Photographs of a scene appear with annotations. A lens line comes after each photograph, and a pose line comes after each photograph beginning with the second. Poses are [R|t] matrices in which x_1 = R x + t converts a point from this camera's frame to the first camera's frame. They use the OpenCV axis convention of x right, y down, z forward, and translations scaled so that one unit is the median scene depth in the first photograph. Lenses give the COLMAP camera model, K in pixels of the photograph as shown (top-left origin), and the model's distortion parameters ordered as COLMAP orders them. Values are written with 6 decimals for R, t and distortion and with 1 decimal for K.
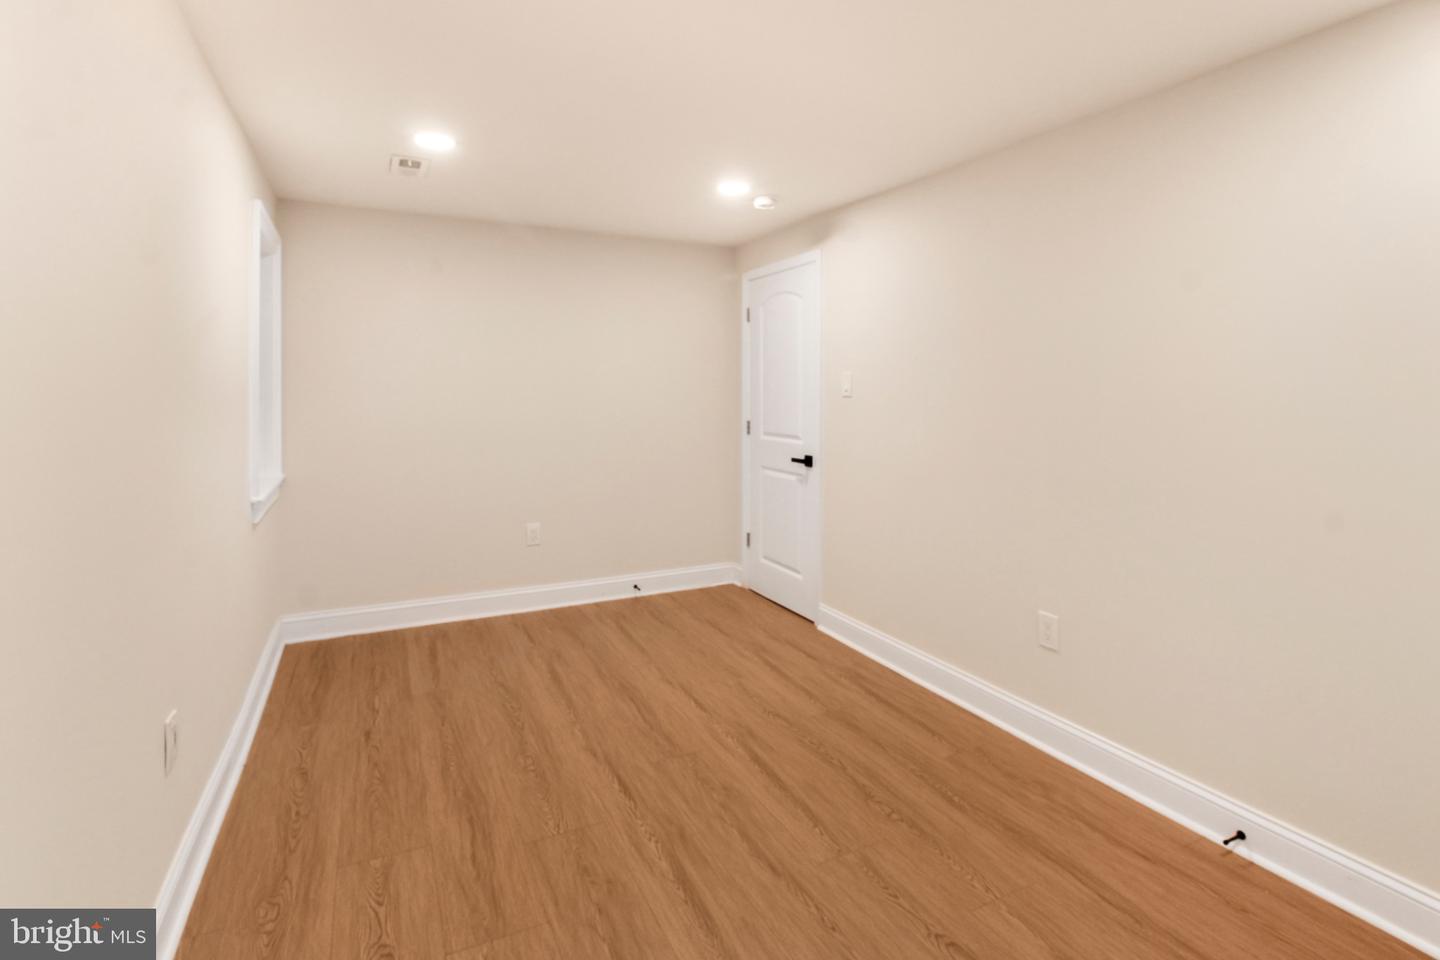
lens RADIAL K [[676.2, 0, 705.6], [0, 676.2, 477.4], [0, 0, 1]] dist [0.000449, -0.000048]
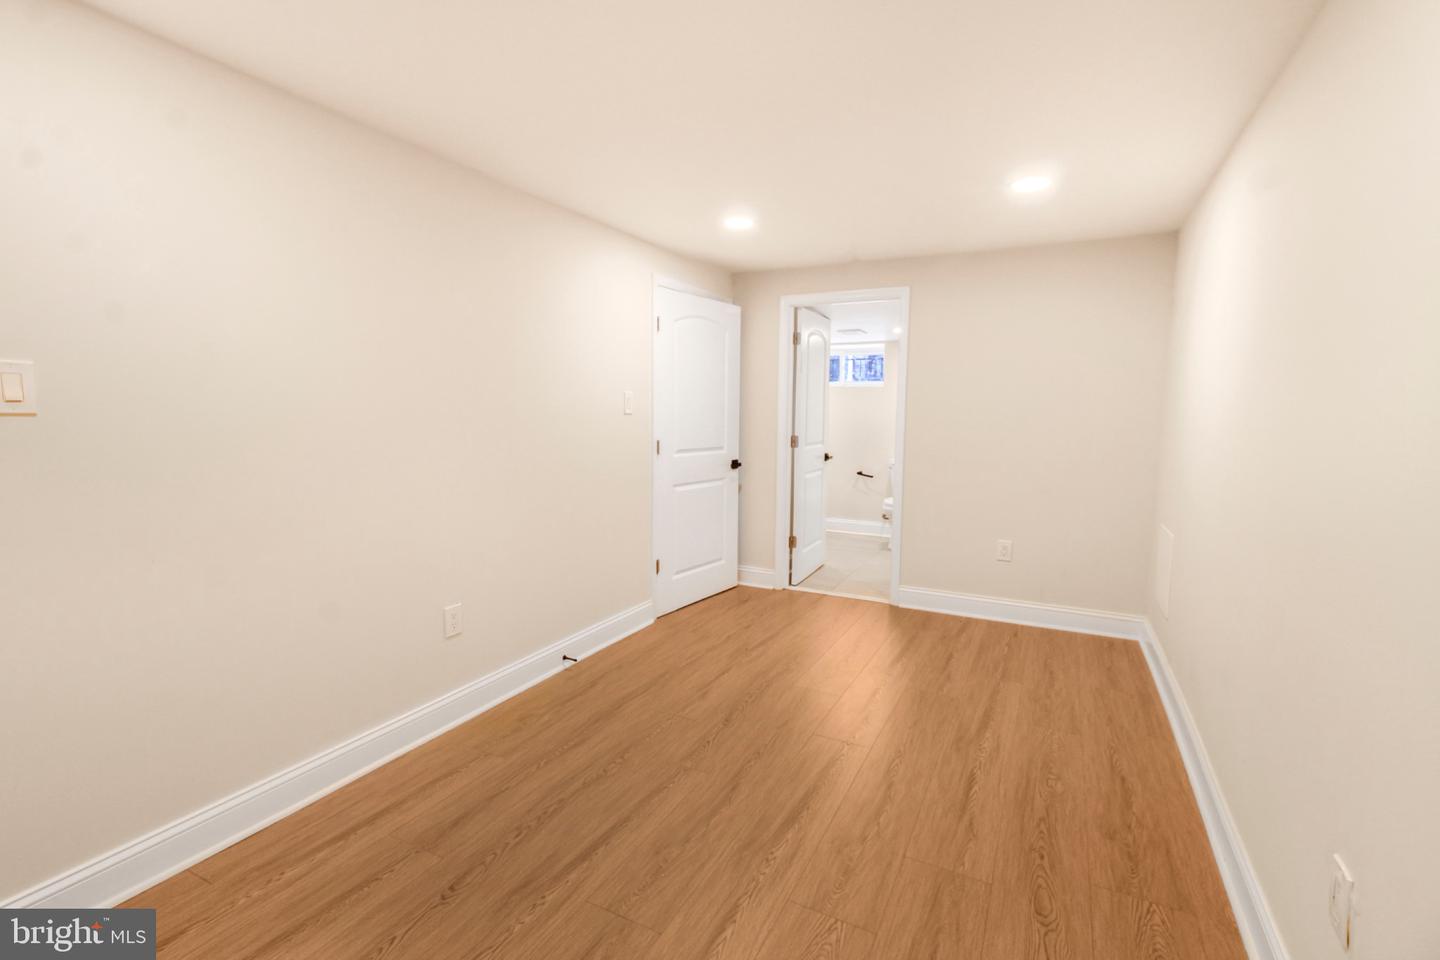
lens RADIAL K [[676.2, 0, 705.6], [0, 676.2, 477.4], [0, 0, 1]] dist [0.000449, -0.000048]
pose [[-0.593337, -0.086840, 0.800256, -0.803595], [0.100547, 0.978382, 0.180718, -0.217586], [-0.798650, 0.187690, -0.571779, 1.602966]]
